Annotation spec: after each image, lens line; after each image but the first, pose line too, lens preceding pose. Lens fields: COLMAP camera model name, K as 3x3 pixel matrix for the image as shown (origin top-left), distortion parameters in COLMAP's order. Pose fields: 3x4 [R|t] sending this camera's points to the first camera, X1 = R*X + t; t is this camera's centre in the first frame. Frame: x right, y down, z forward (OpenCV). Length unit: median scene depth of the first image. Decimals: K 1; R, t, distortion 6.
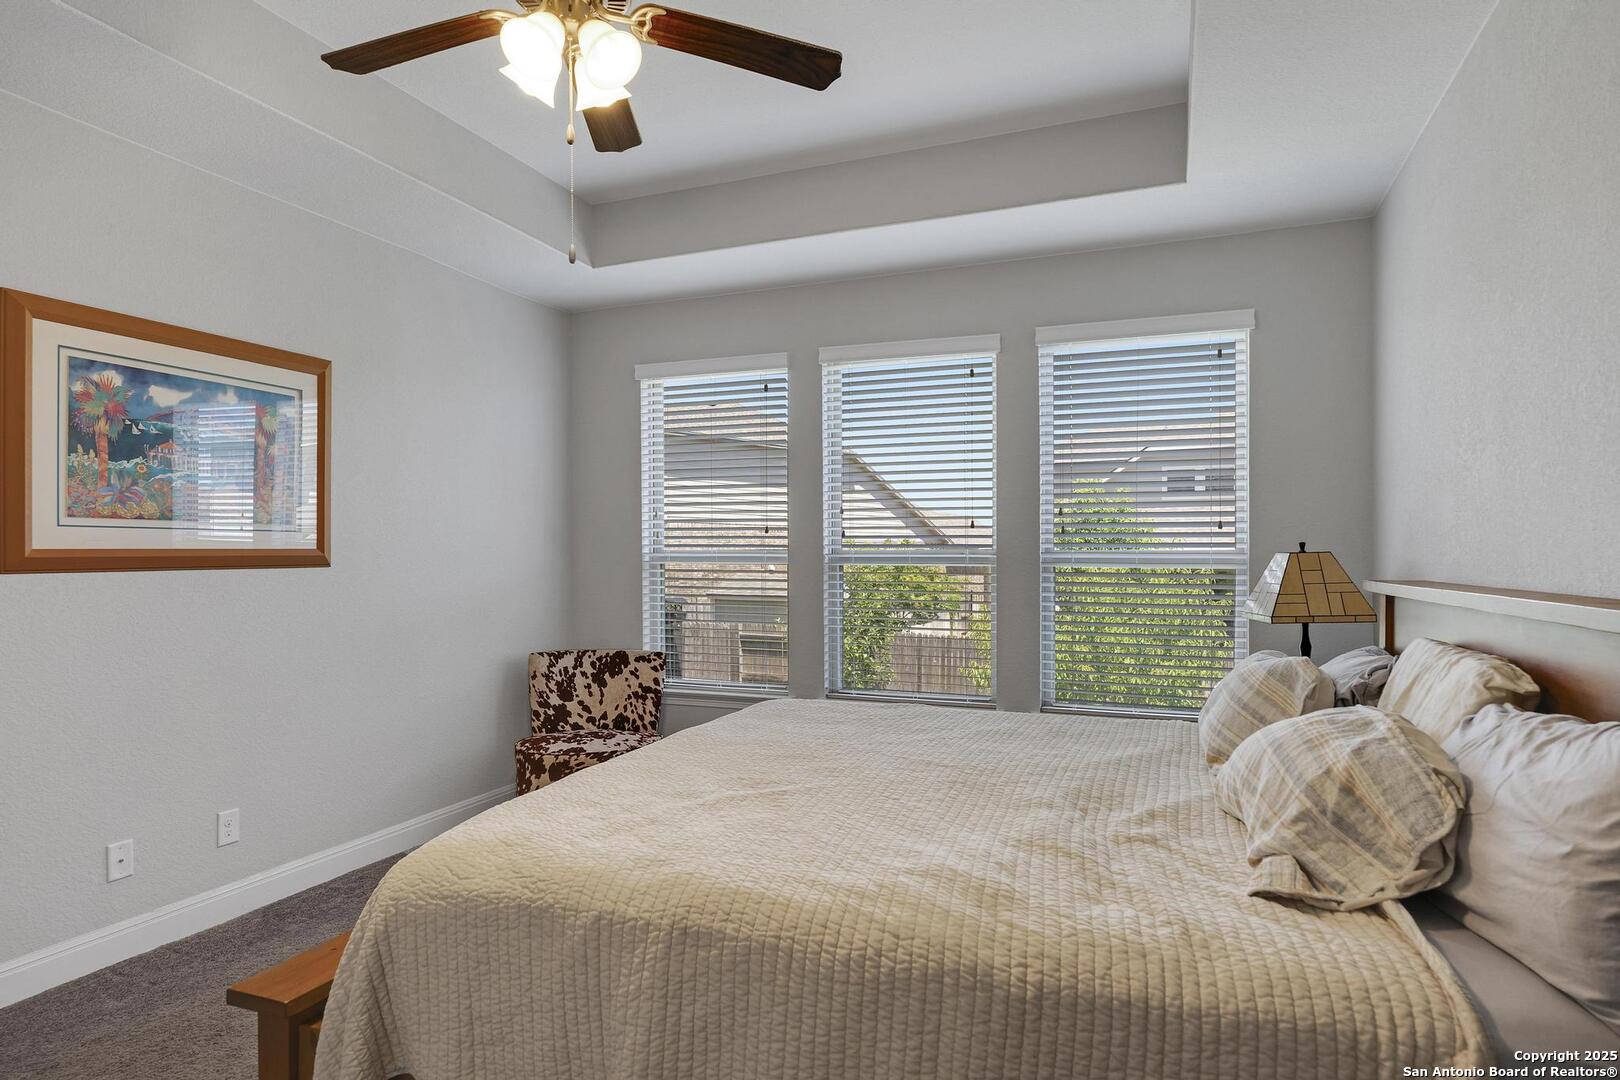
lens RADIAL K [[906.4, 0, 810.0], [0, 906.4, 540.0], [0, 0, 1]] dist [-0.001344, 0.000322]
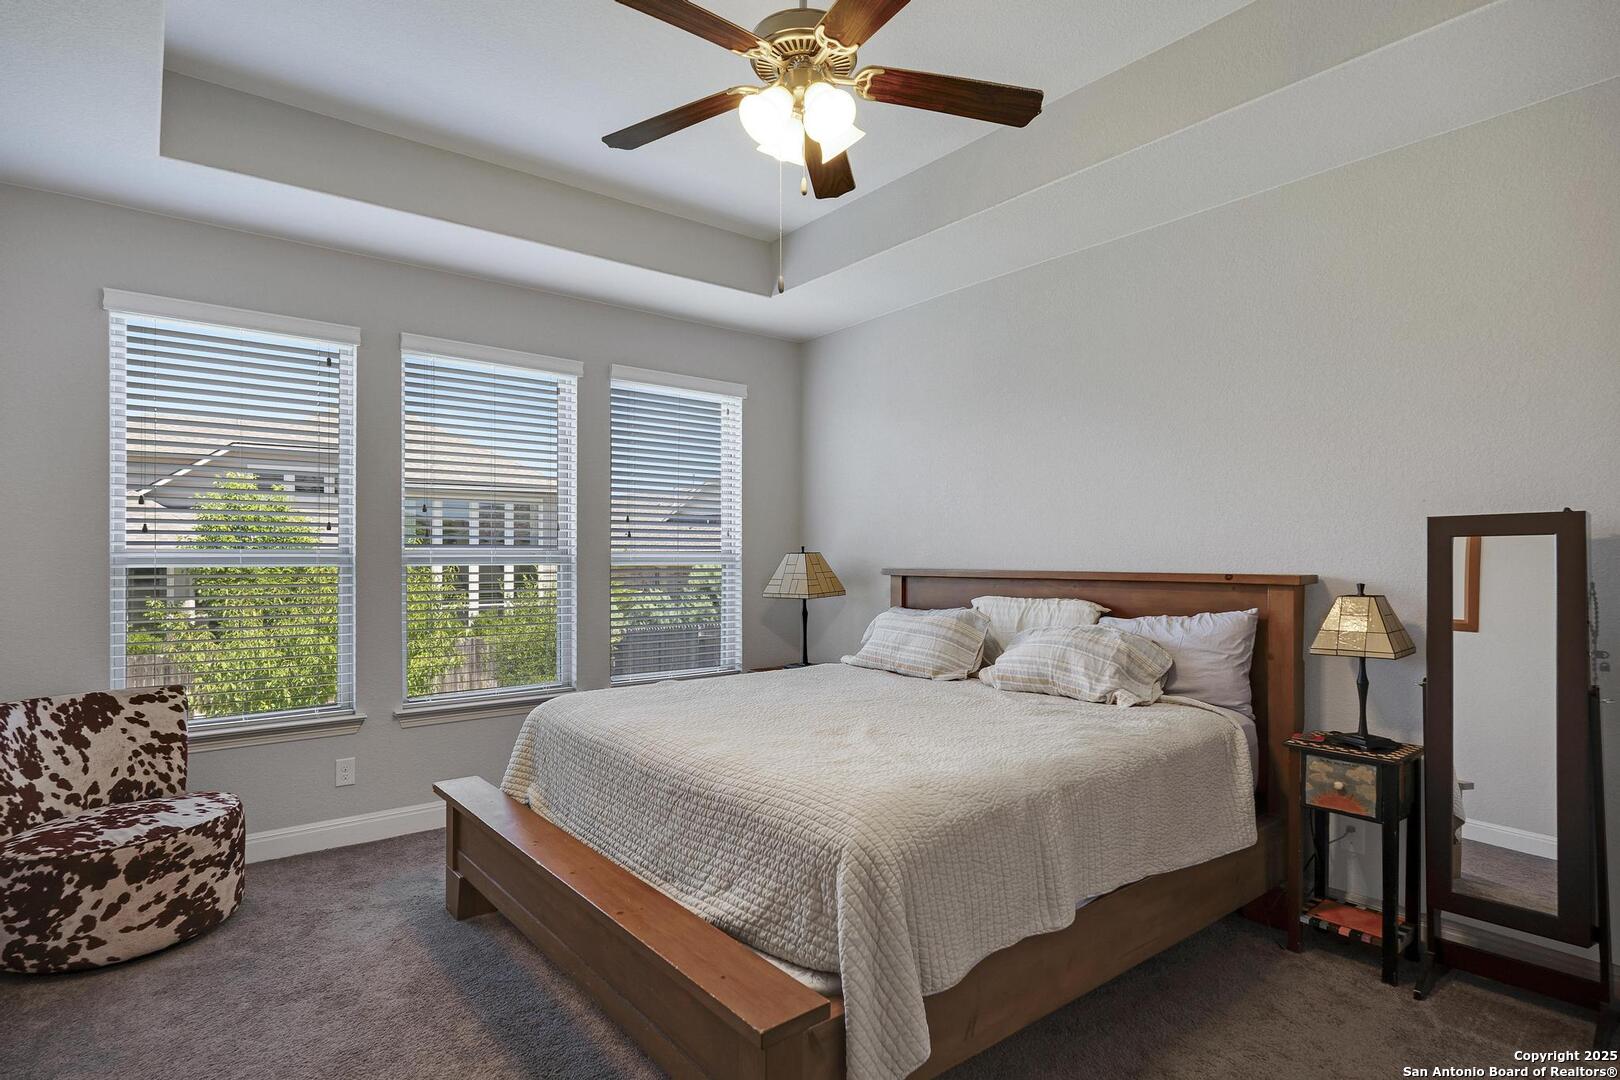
lens RADIAL K [[842.8, 0, 811.8], [0, 842.8, 527.6], [0, 0, 1]] dist [-0.002498, -0.000899]
pose [[0.484879, 0.026861, 0.874169, -0.527429], [-0.012761, 0.999639, -0.023638, 0.003480], [-0.874488, 0.000307, 0.485047, 0.210681]]
